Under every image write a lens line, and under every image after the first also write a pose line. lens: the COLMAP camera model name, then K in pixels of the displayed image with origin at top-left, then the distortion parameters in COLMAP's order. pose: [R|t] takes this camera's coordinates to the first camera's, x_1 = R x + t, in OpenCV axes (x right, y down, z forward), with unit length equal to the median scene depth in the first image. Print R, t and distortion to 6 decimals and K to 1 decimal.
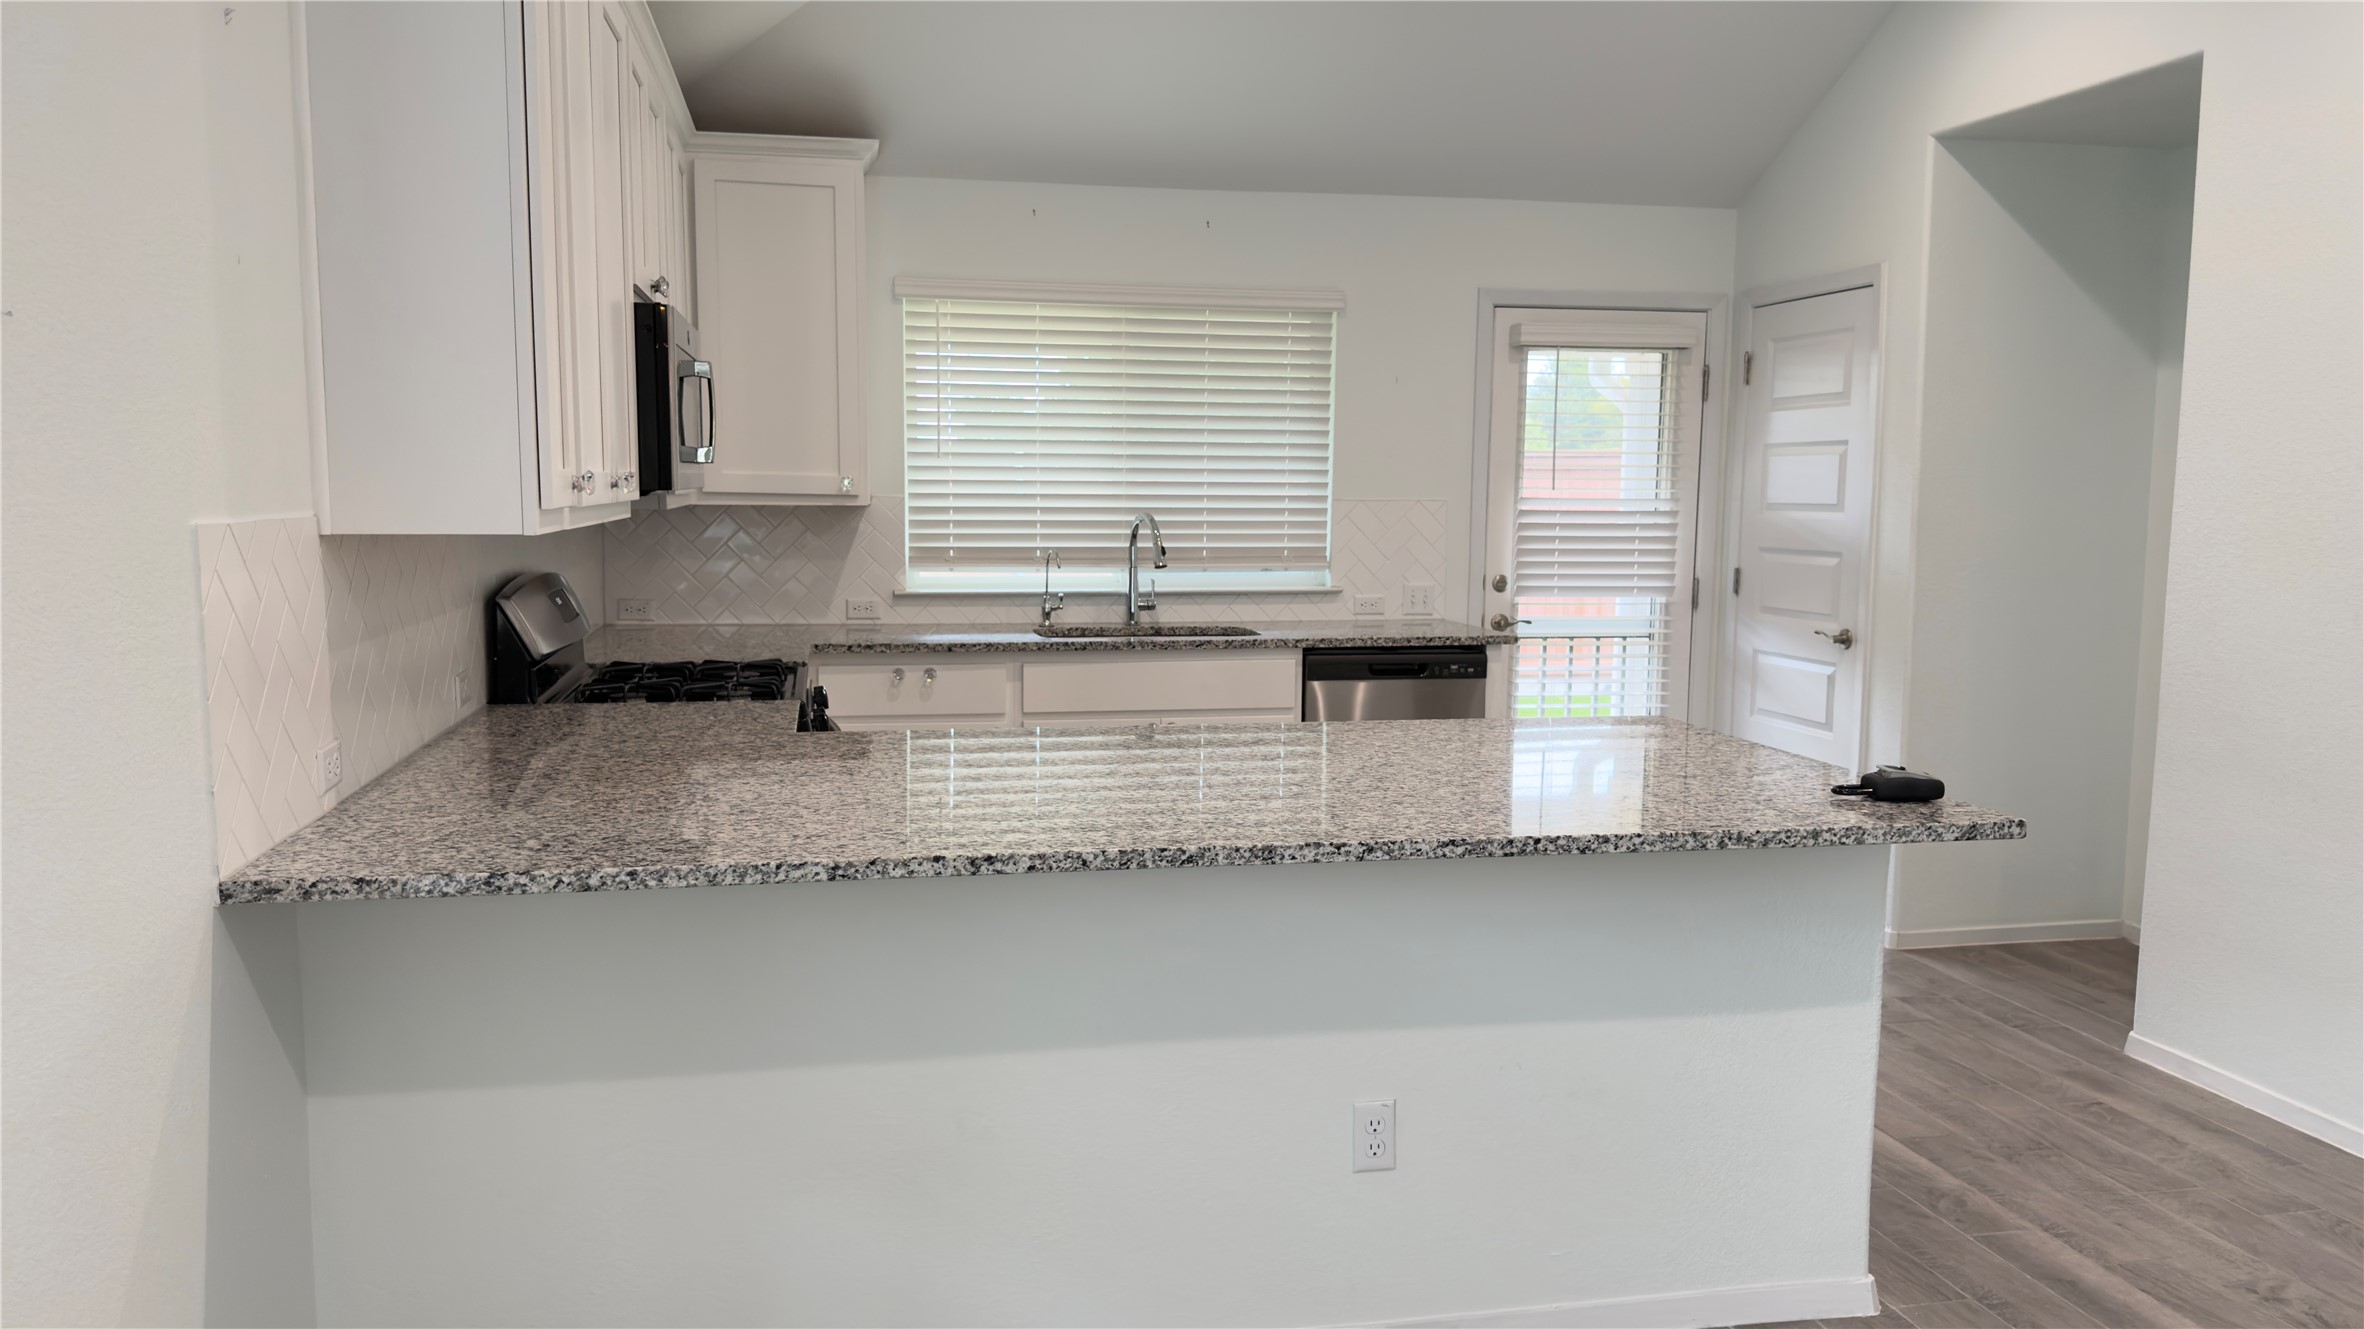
lens RADIAL K [[1667.1, 0, 1175.0], [0, 1667.1, 677.6], [0, 0, 1]] dist [0.062114, -0.086556]
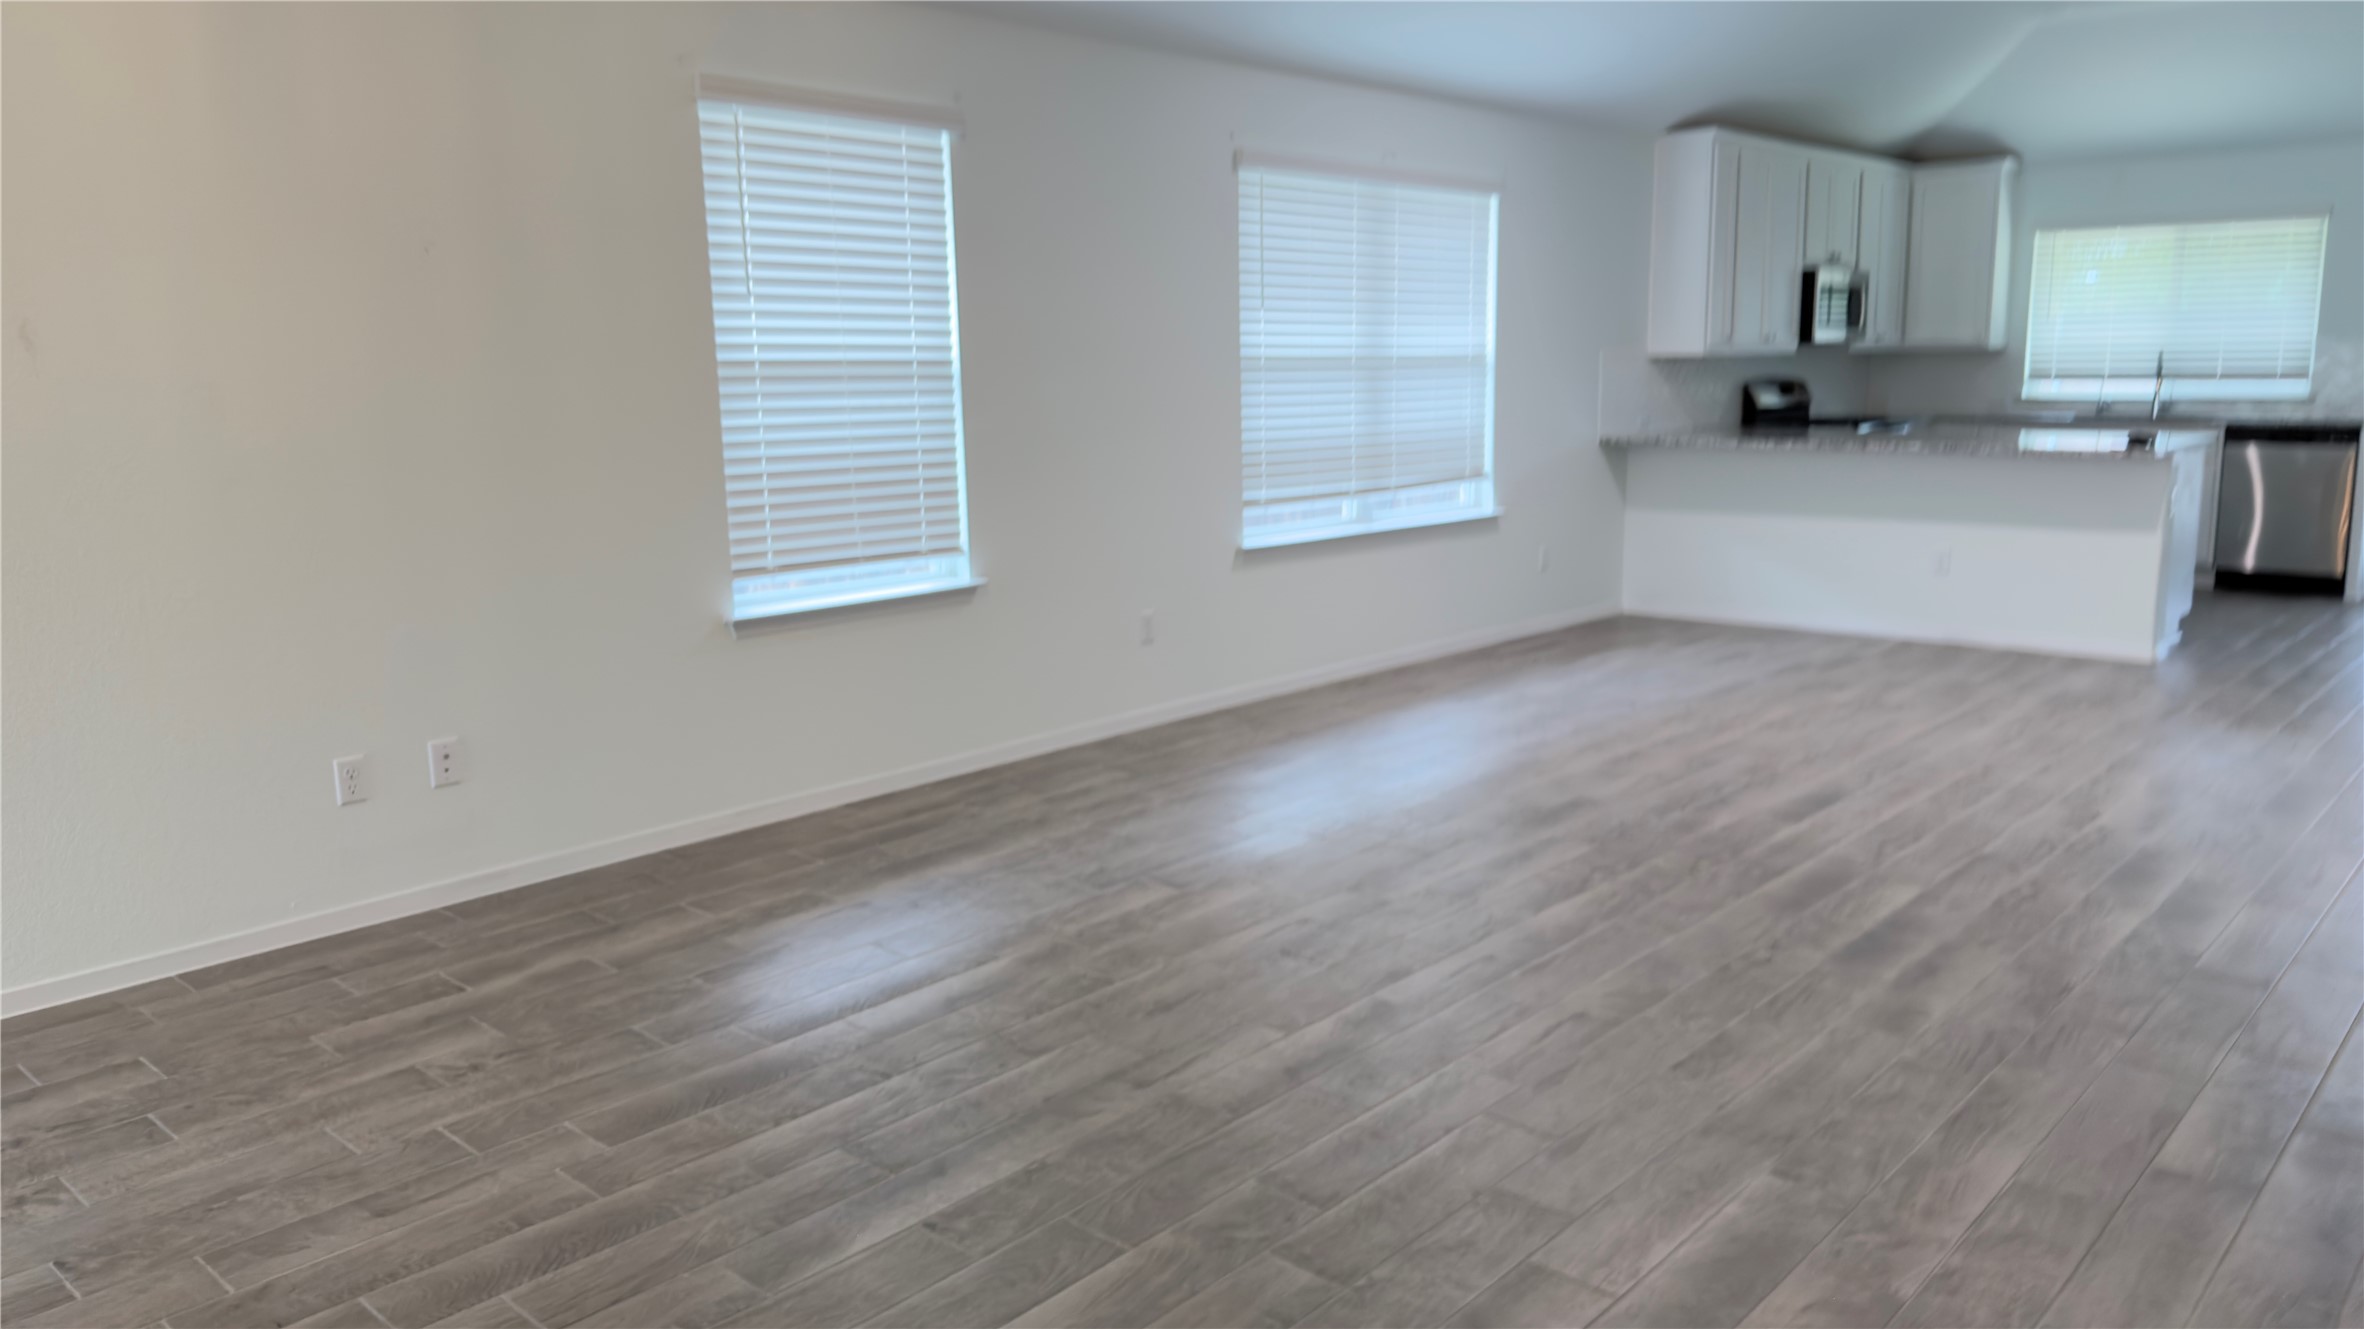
lens RADIAL K [[1667.1, 0, 1199.5], [0, 1667.1, 630.9], [0, 0, 1]] dist [0.062114, -0.086556]
pose [[0.585353, 0.110812, -0.803170, 0.817983], [-0.072087, 0.993806, 0.084577, 0.113269], [0.807568, 0.008391, 0.589715, -0.809962]]
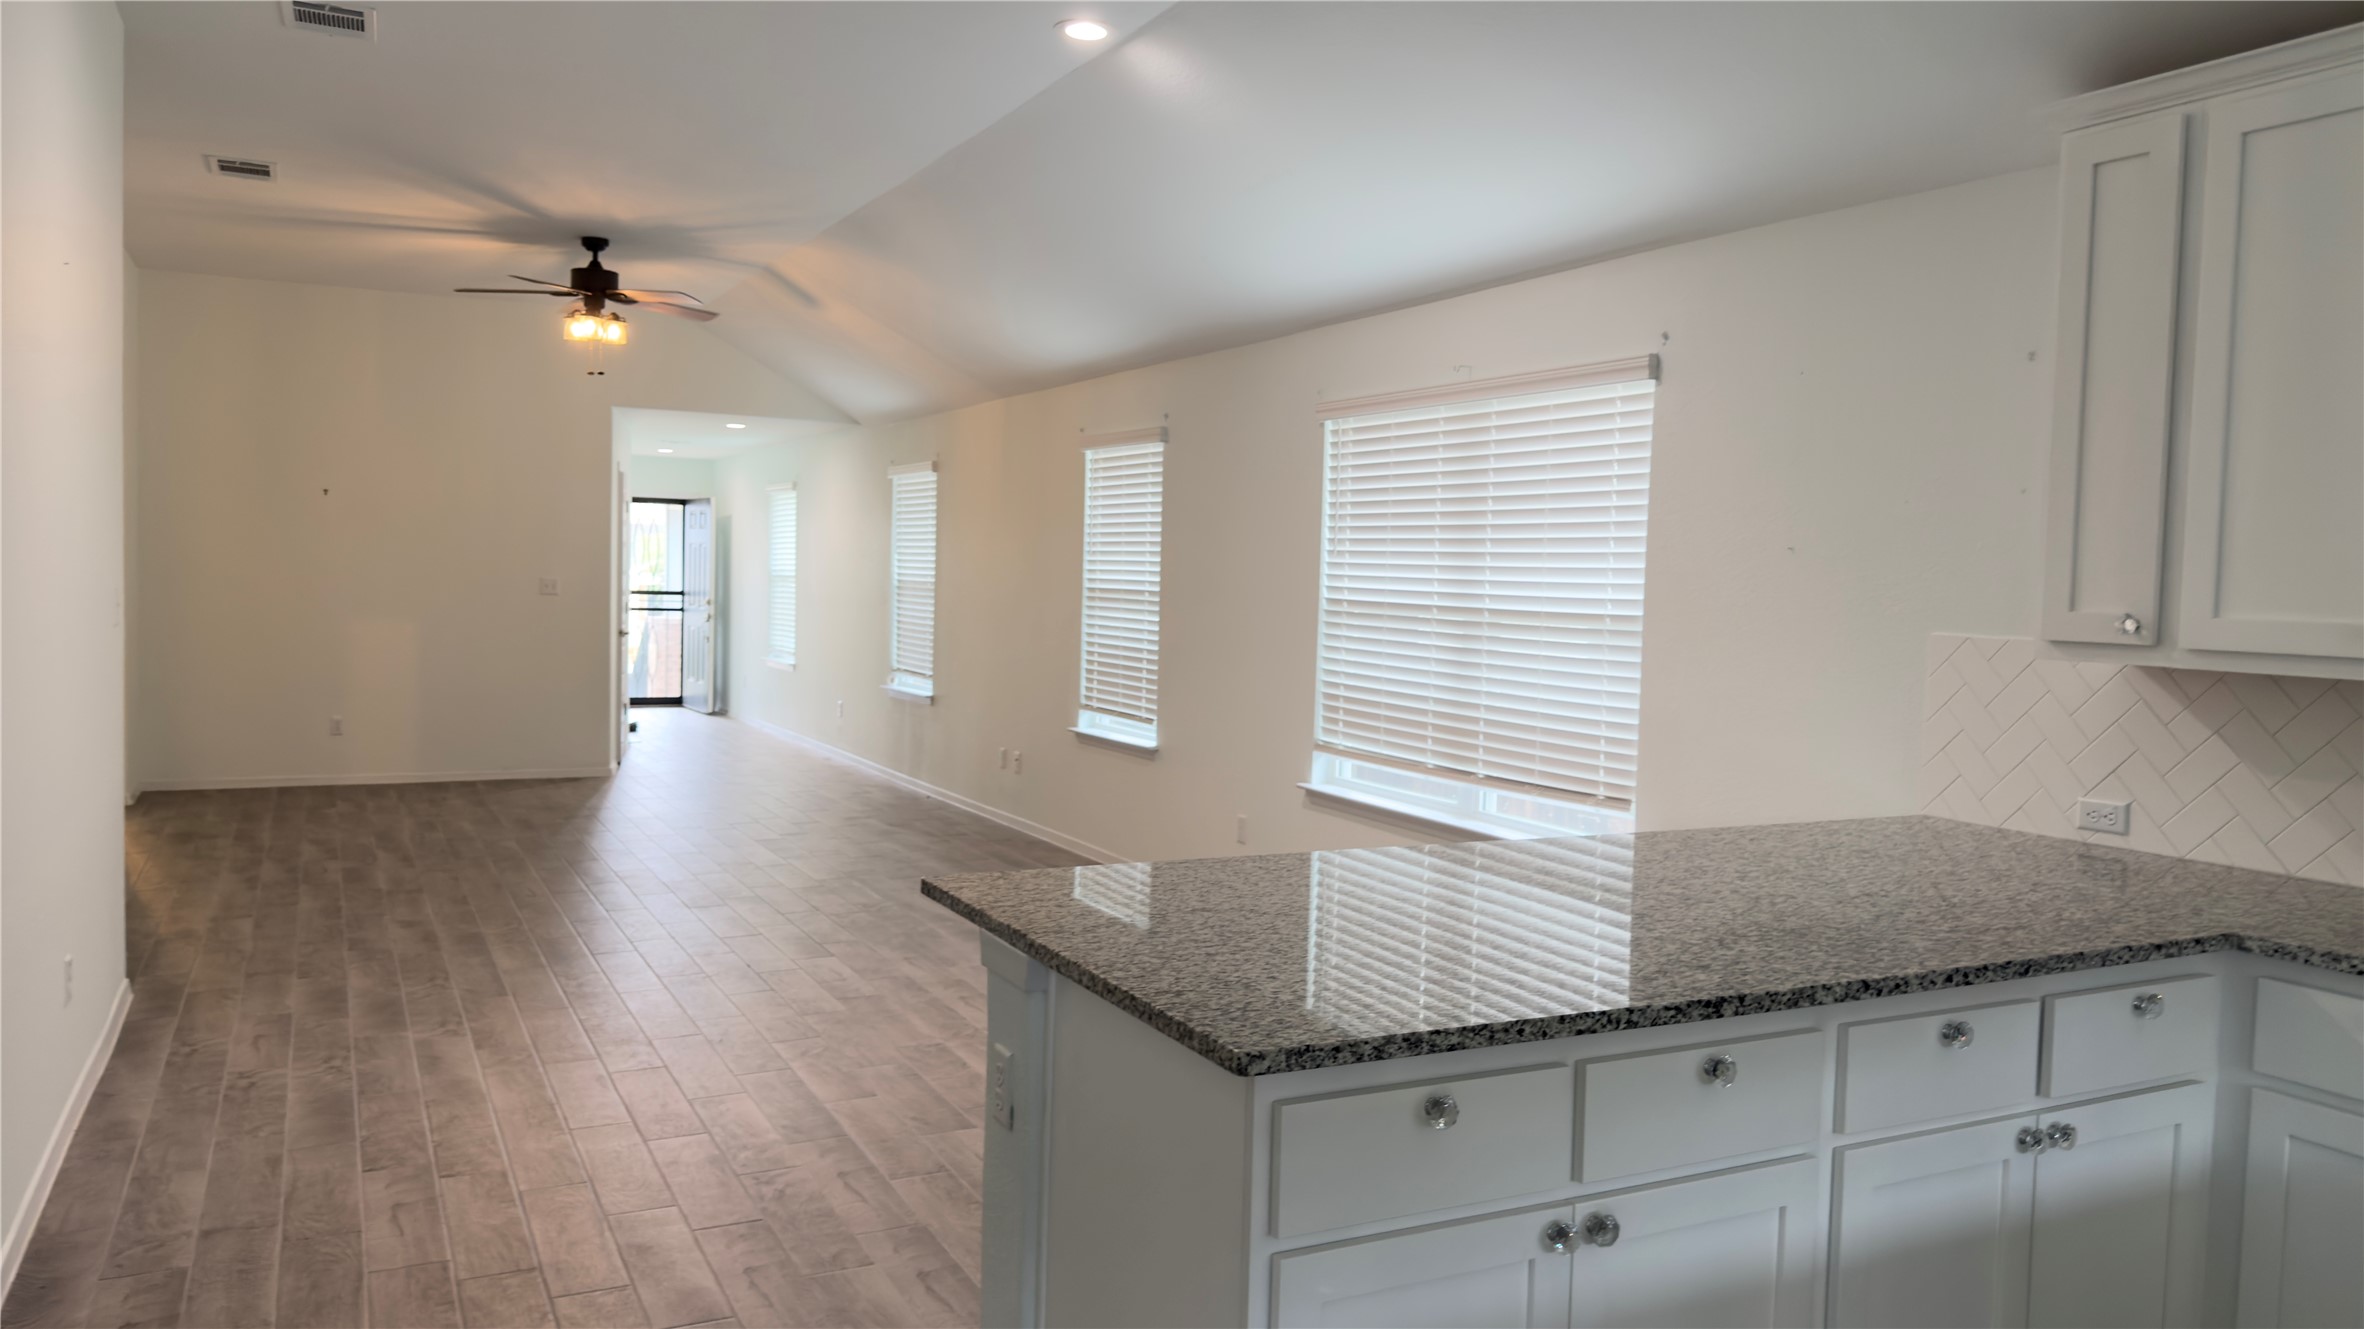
lens RADIAL K [[1667.1, 0, 1200.3], [0, 1667.1, 654.1], [0, 0, 1]] dist [0.062114, -0.086556]
pose [[-0.963913, -0.025839, -0.264962, 0.282916], [-0.069166, 0.985407, 0.155526, -0.114247], [0.257077, 0.168240, -0.951634, 0.957455]]
